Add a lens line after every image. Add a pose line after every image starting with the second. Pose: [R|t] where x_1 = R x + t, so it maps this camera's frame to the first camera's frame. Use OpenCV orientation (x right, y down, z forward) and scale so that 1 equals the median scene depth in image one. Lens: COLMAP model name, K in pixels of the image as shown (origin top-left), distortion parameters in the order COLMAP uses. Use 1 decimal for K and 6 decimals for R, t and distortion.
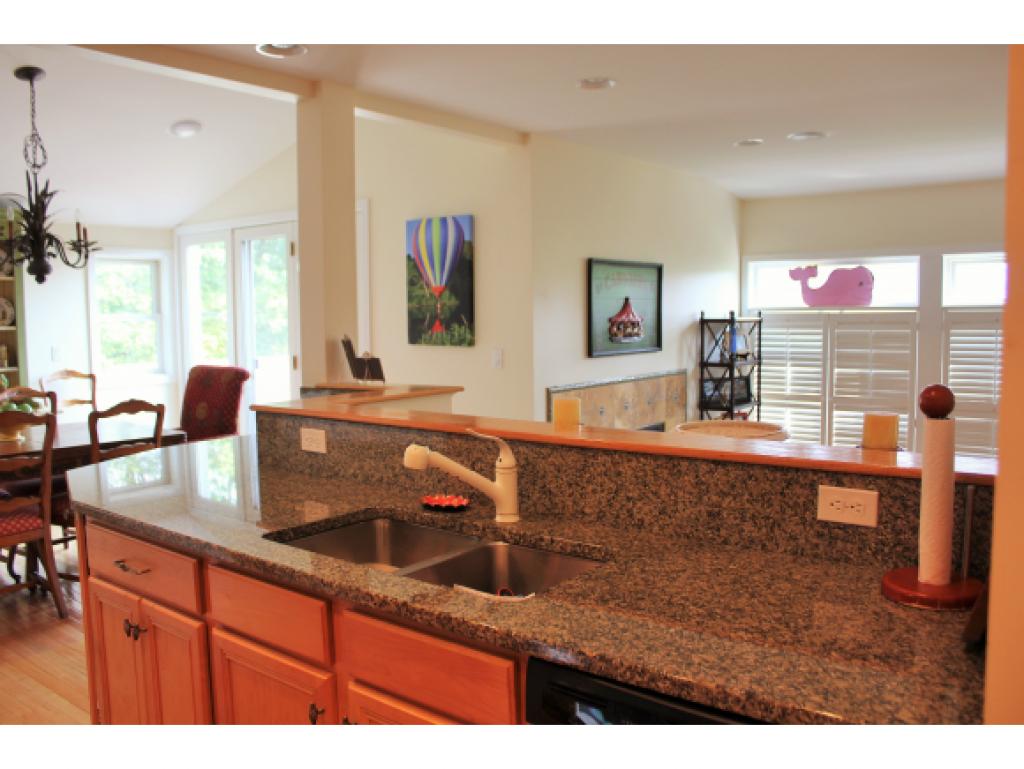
lens RADIAL K [[850.5, 0, 512.0], [0, 850.5, 384.5], [0, 0, 1]] dist [-0.176450, 0.148983]
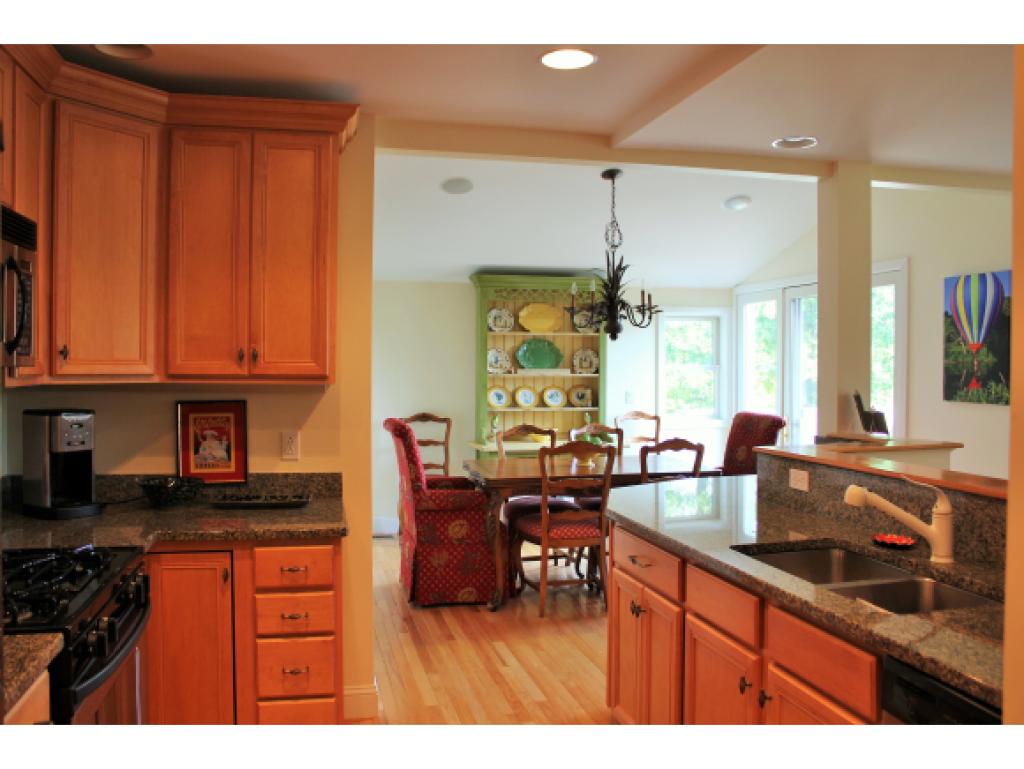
lens RADIAL K [[850.5, 0, 512.0], [0, 850.5, 384.5], [0, 0, 1]] dist [-0.176450, 0.148983]
pose [[0.784118, 0.022116, -0.620217, 0.123024], [-0.058399, 0.997560, -0.038261, 0.000931], [0.617858, 0.066221, 0.783496, -0.122242]]
